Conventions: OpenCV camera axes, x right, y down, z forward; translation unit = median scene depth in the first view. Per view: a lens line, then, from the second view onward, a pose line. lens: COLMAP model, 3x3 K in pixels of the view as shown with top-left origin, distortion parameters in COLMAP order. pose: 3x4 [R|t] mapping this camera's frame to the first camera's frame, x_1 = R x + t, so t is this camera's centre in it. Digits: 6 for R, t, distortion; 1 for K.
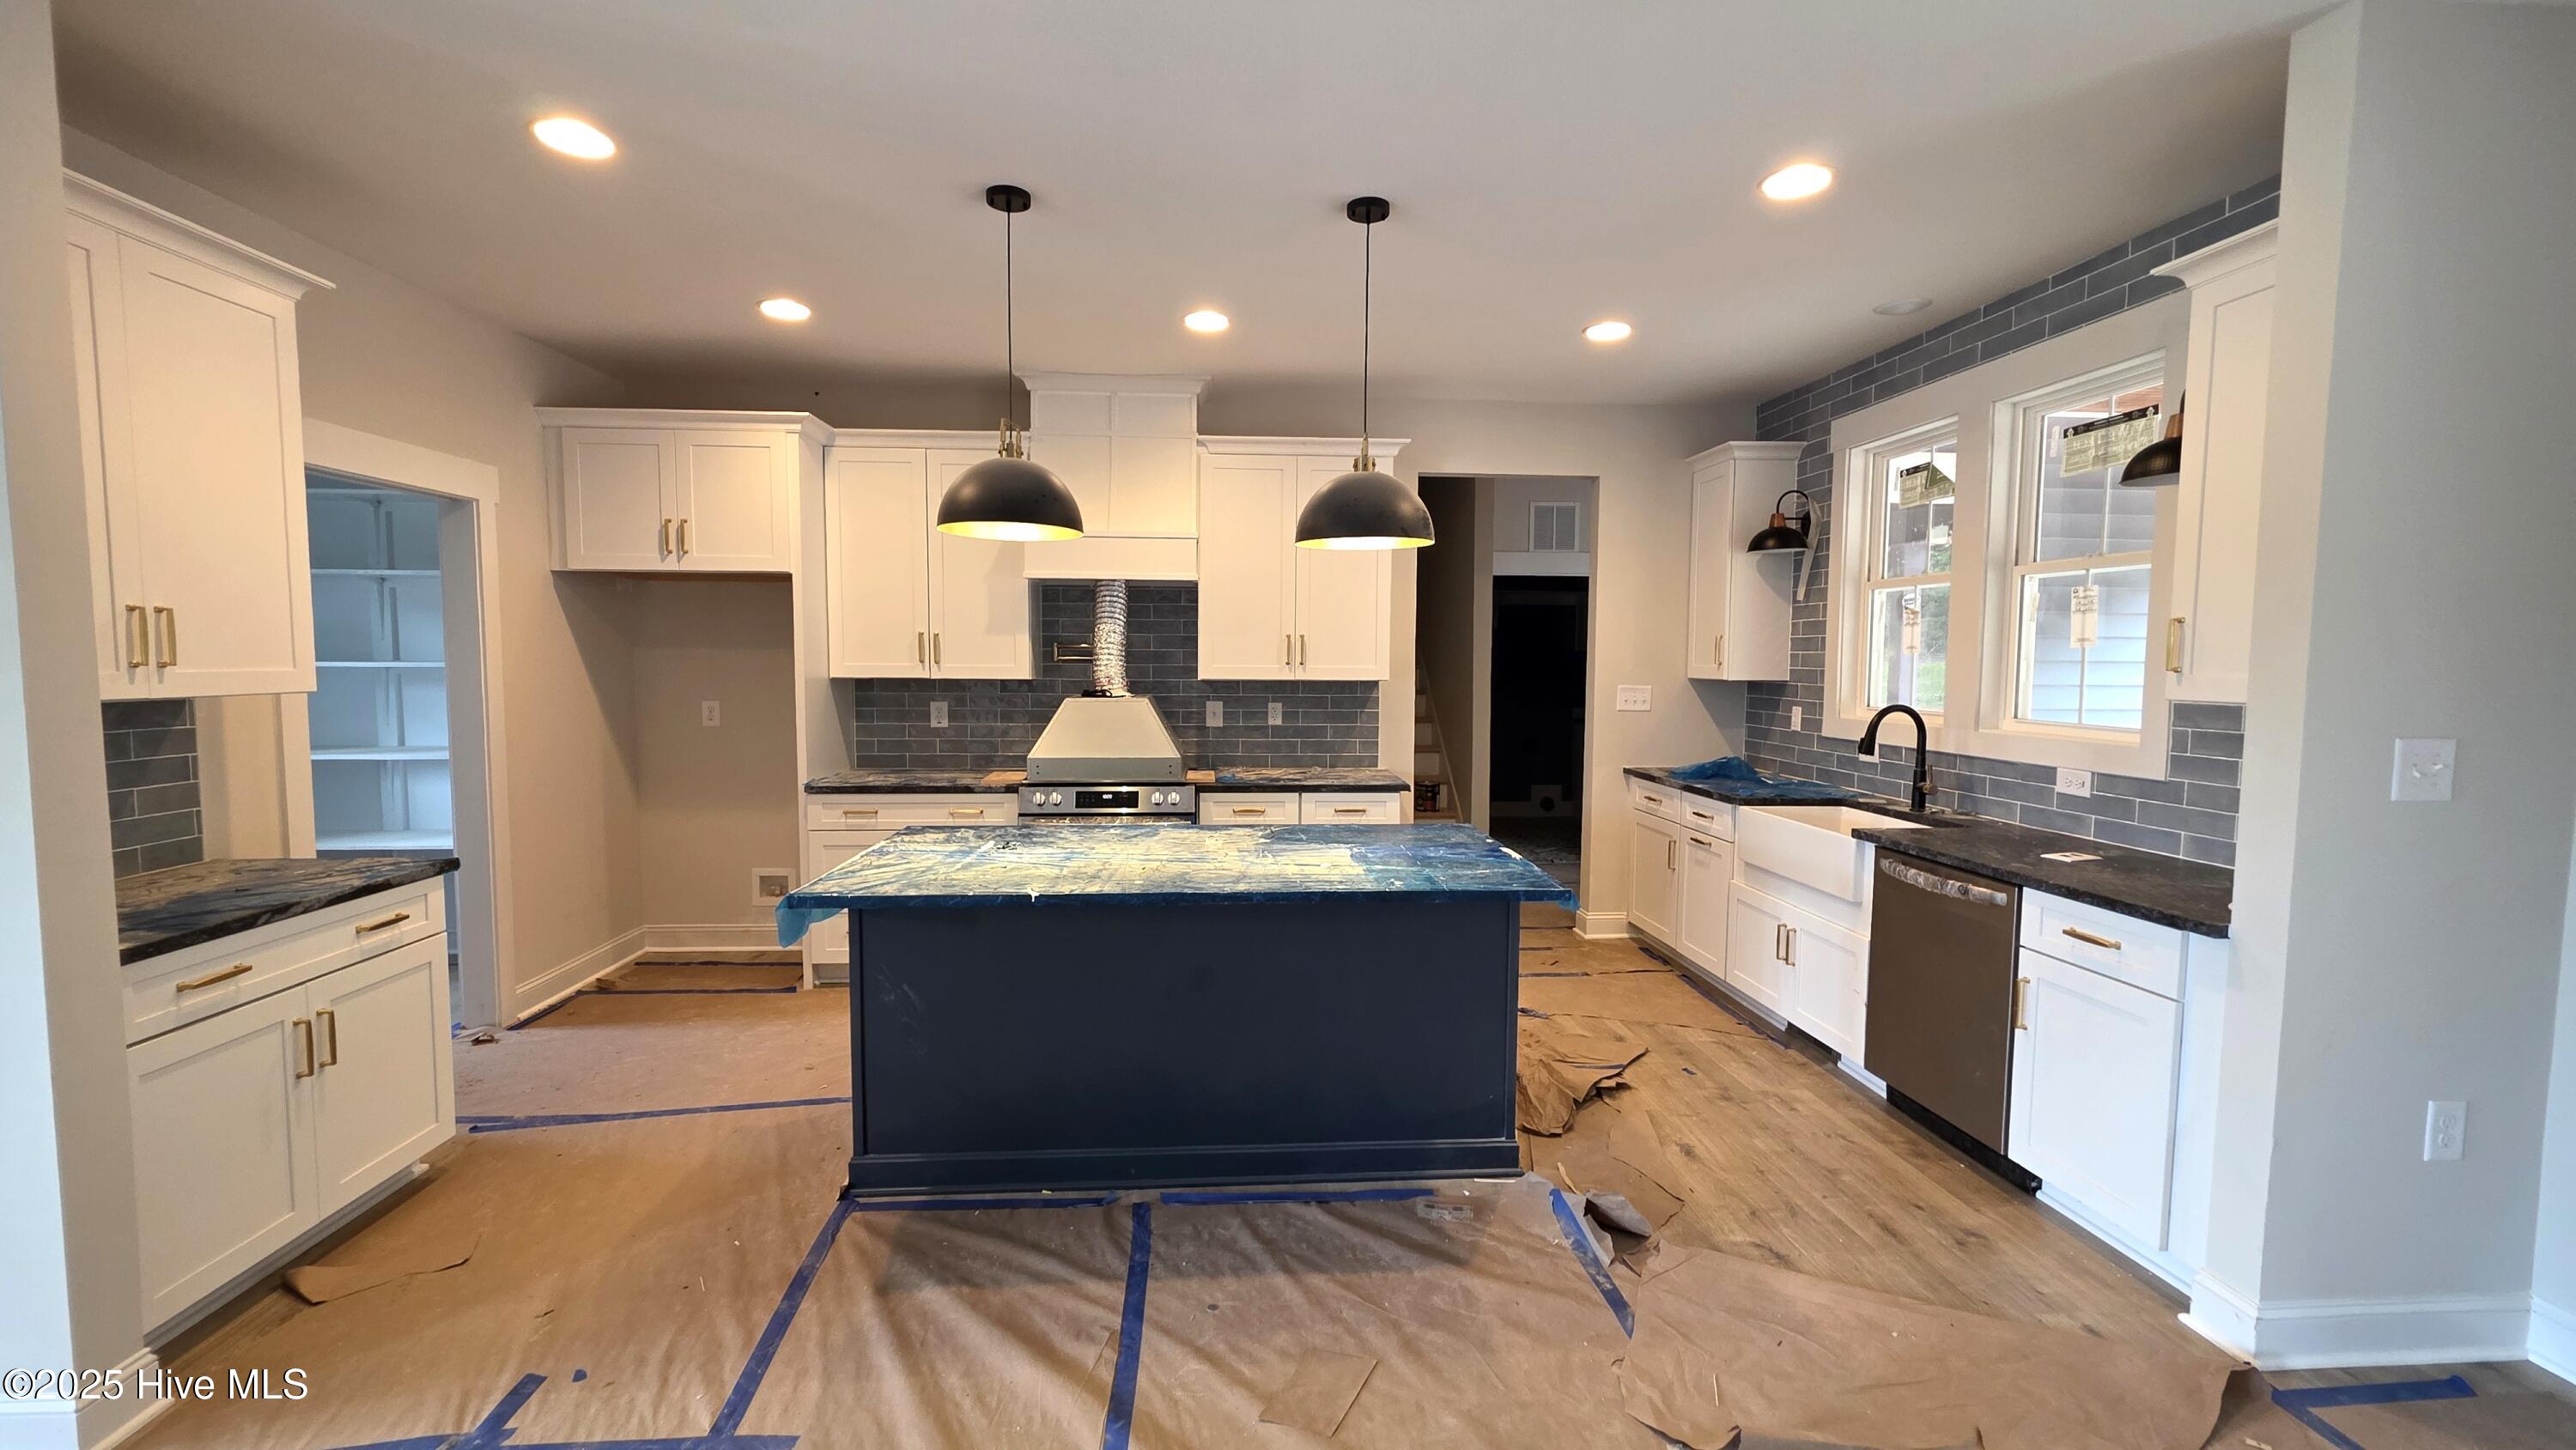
lens RADIAL K [[1029.6, 0, 1271.3], [0, 1029.6, 727.2], [0, 0, 1]] dist [0.001923, -0.000686]
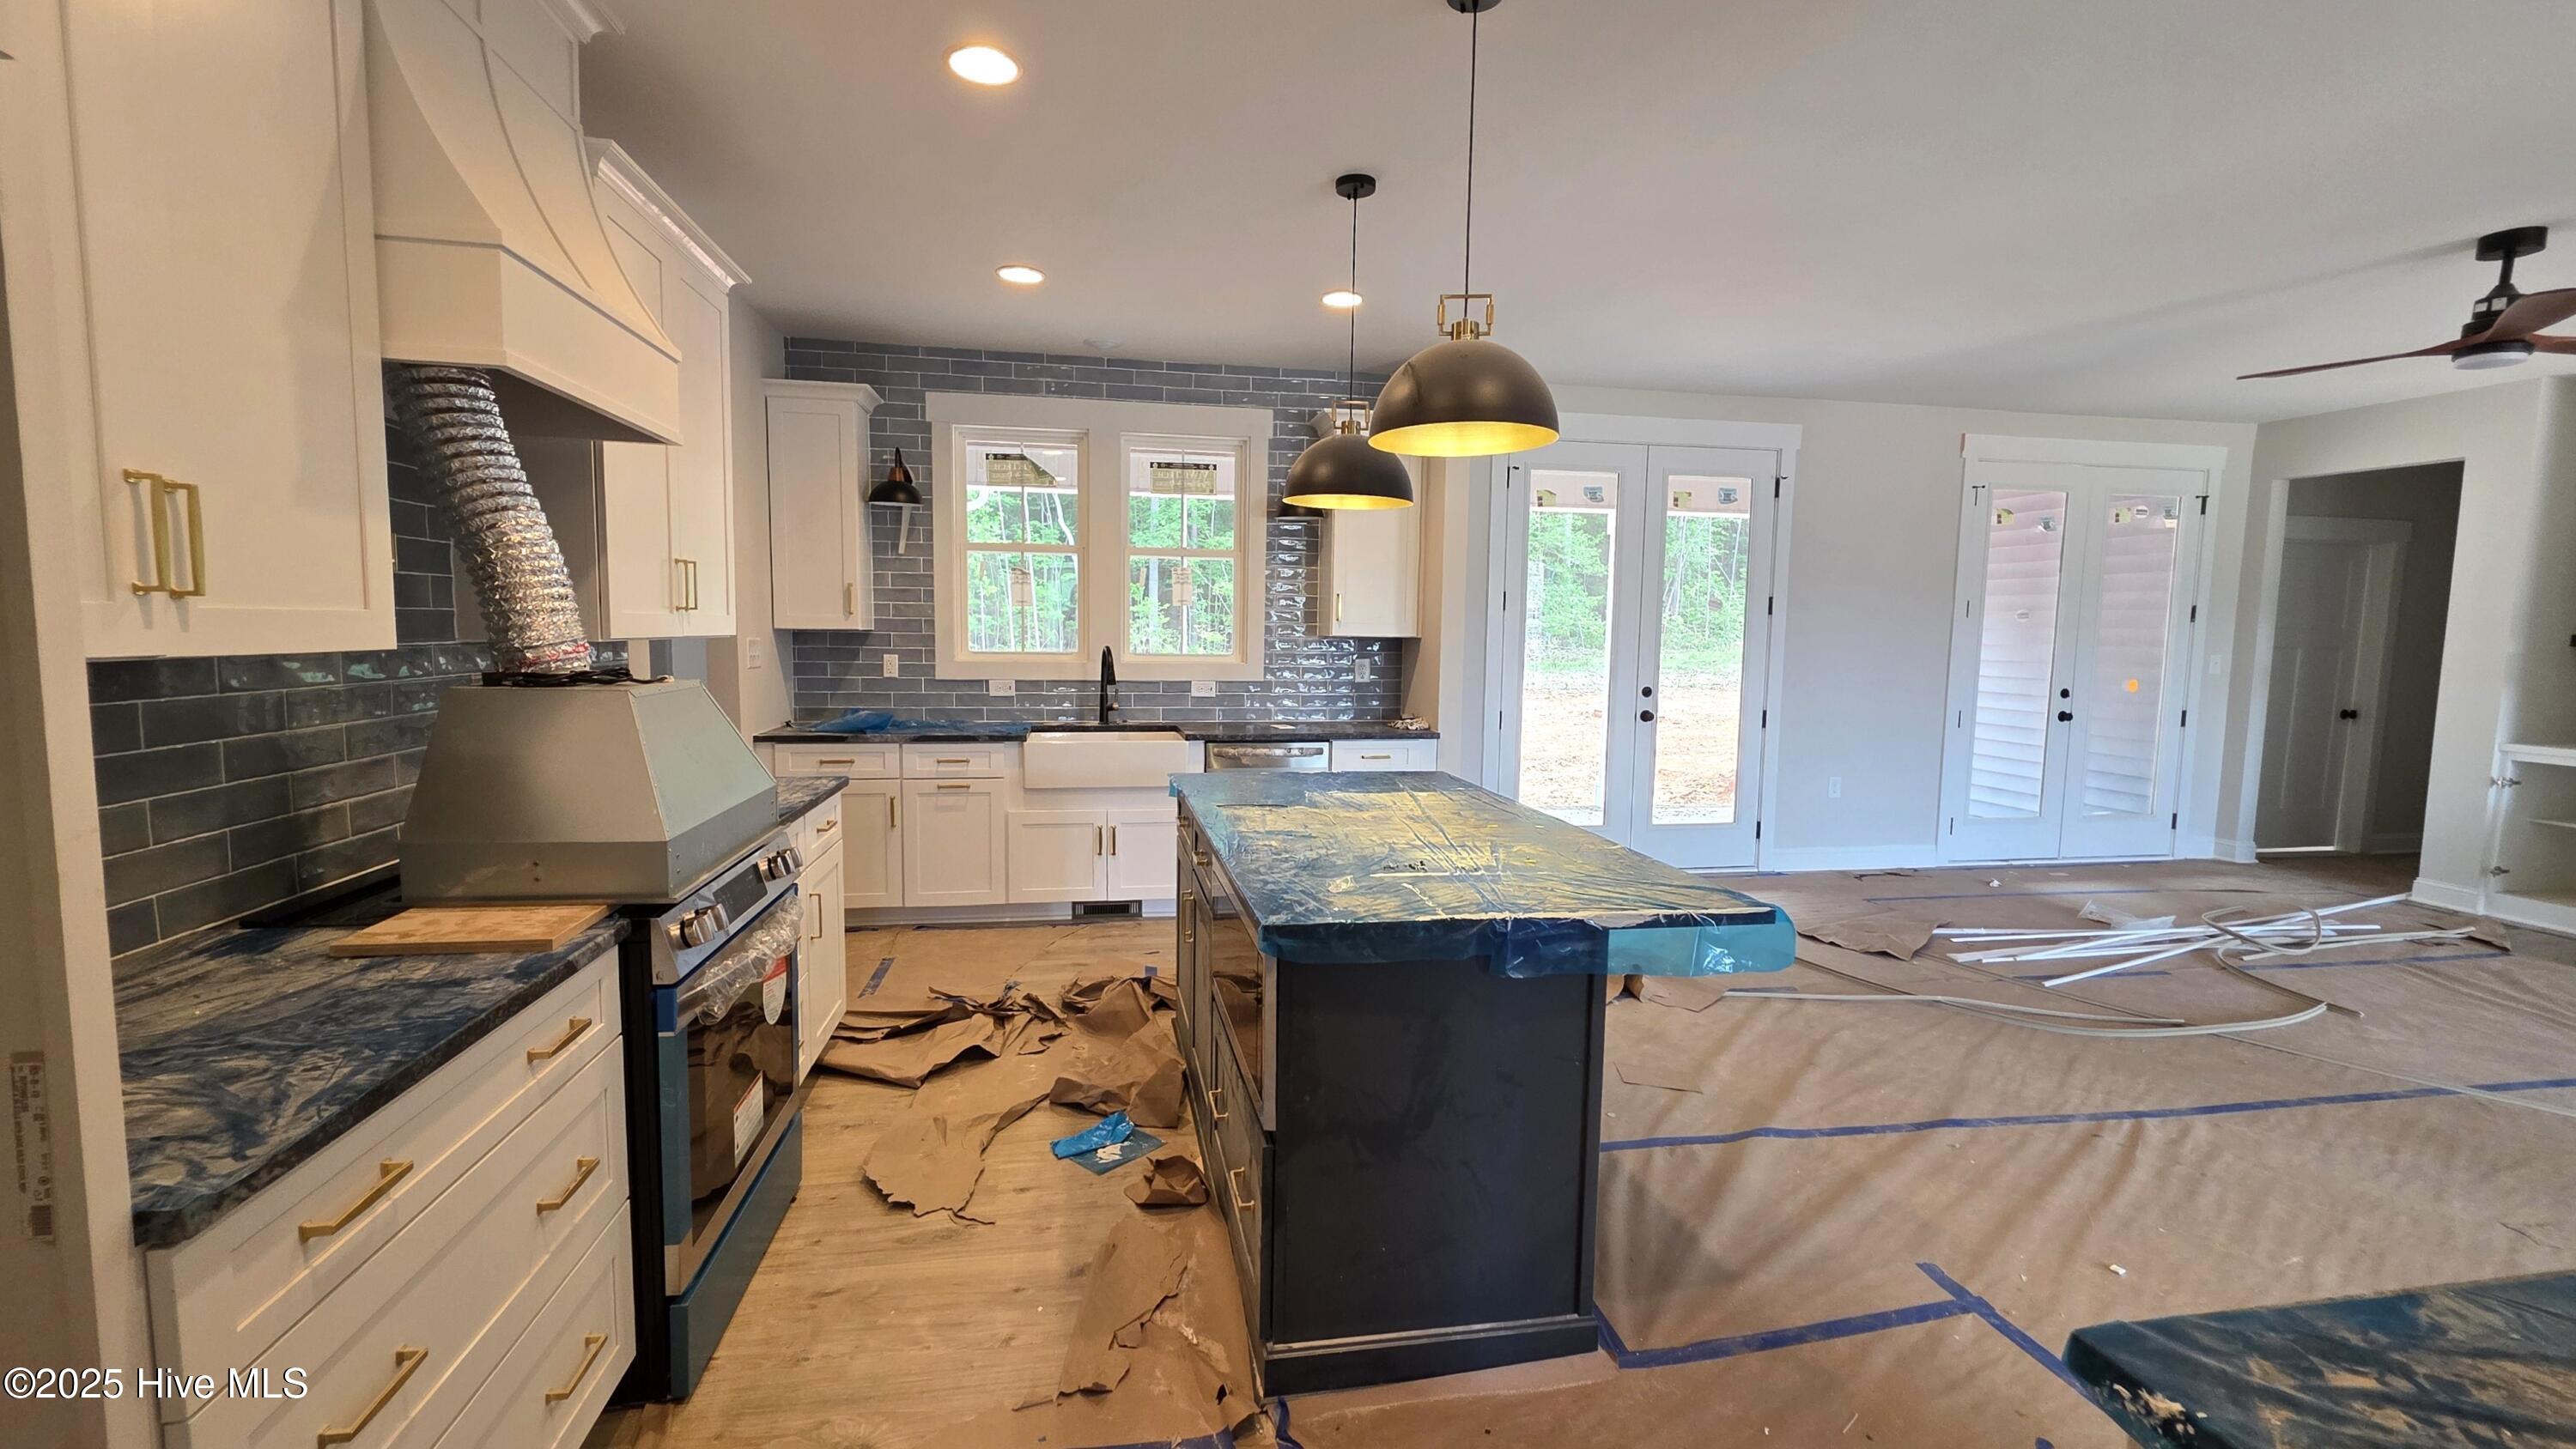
lens RADIAL K [[1029.5, 0, 1285.1], [0, 1029.5, 732.5], [0, 0, 1]] dist [0.001923, -0.000686]
pose [[-0.106862, -0.109627, 0.988212, -0.746057], [0.052903, 0.991868, 0.115753, -0.052051], [-0.992865, 0.064649, -0.100193, 0.901073]]
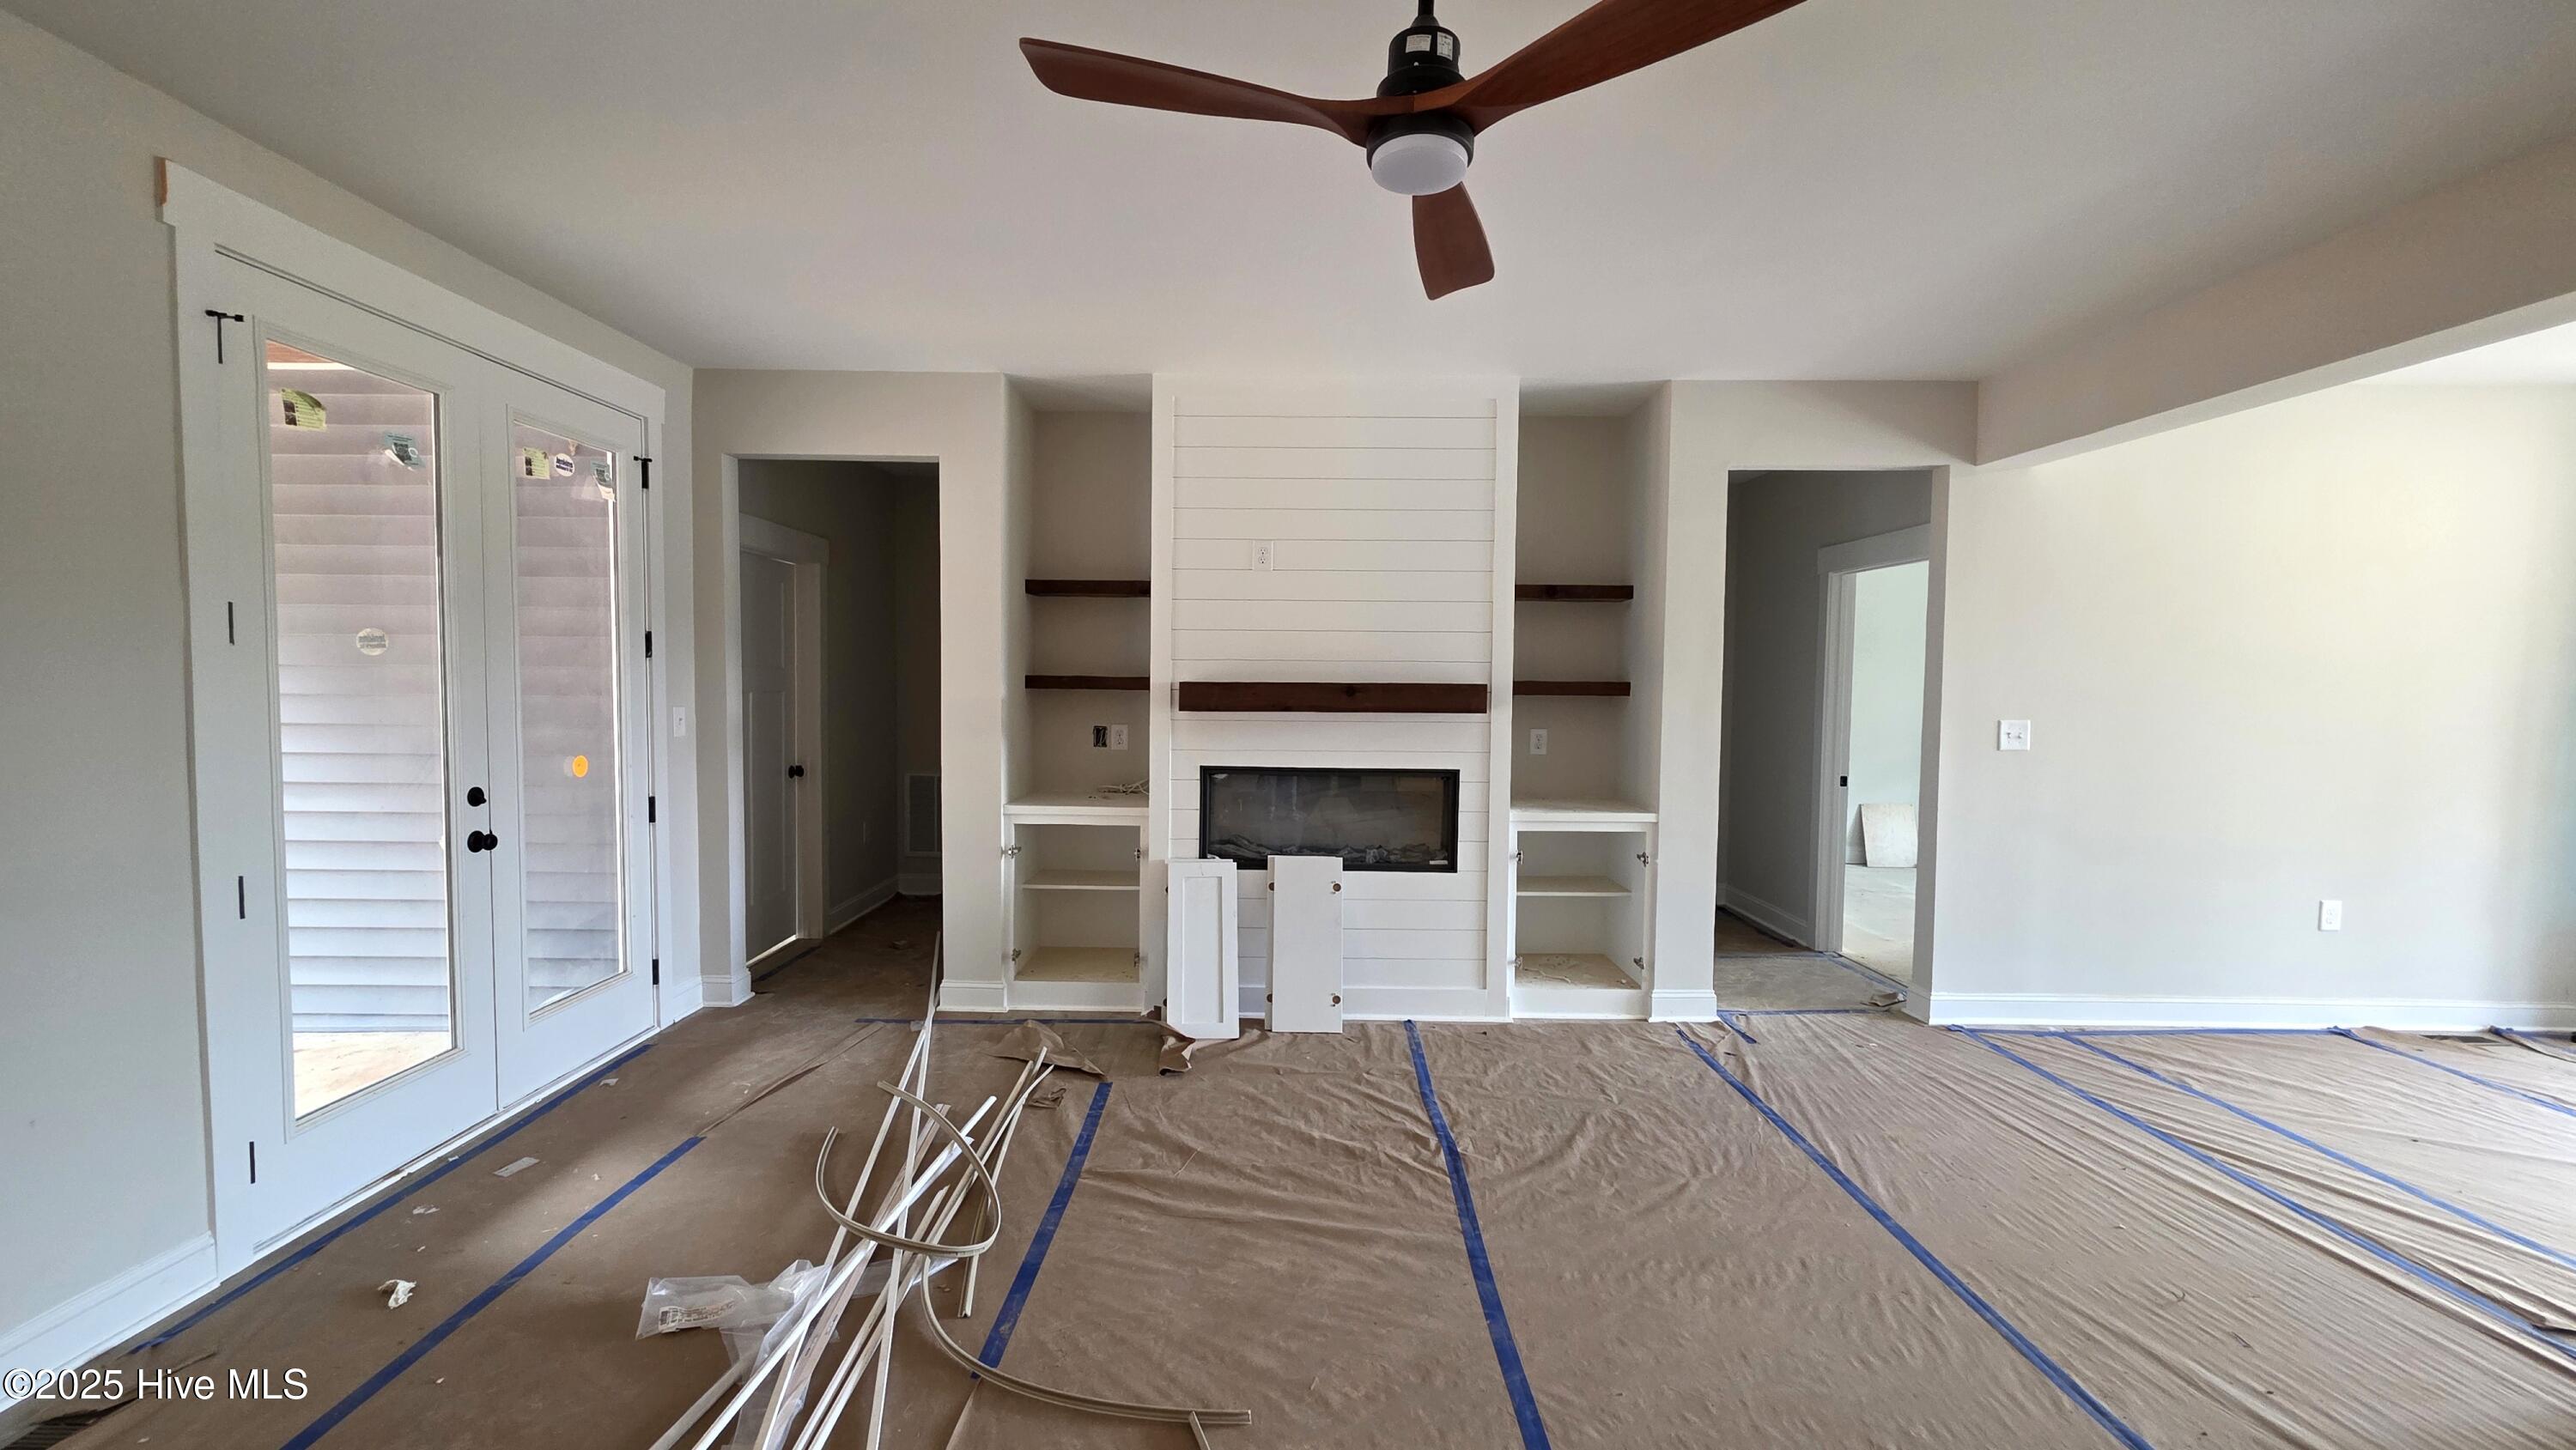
lens RADIAL K [[1029.6, 0, 1273.2], [0, 1029.6, 719.1], [0, 0, 1]] dist [0.001923, -0.000686]
pose [[-0.997094, -0.020246, 0.073442, 0.058344], [-0.011987, 0.993725, 0.111205, -0.020017], [-0.075233, 0.110002, -0.991080, 0.260540]]
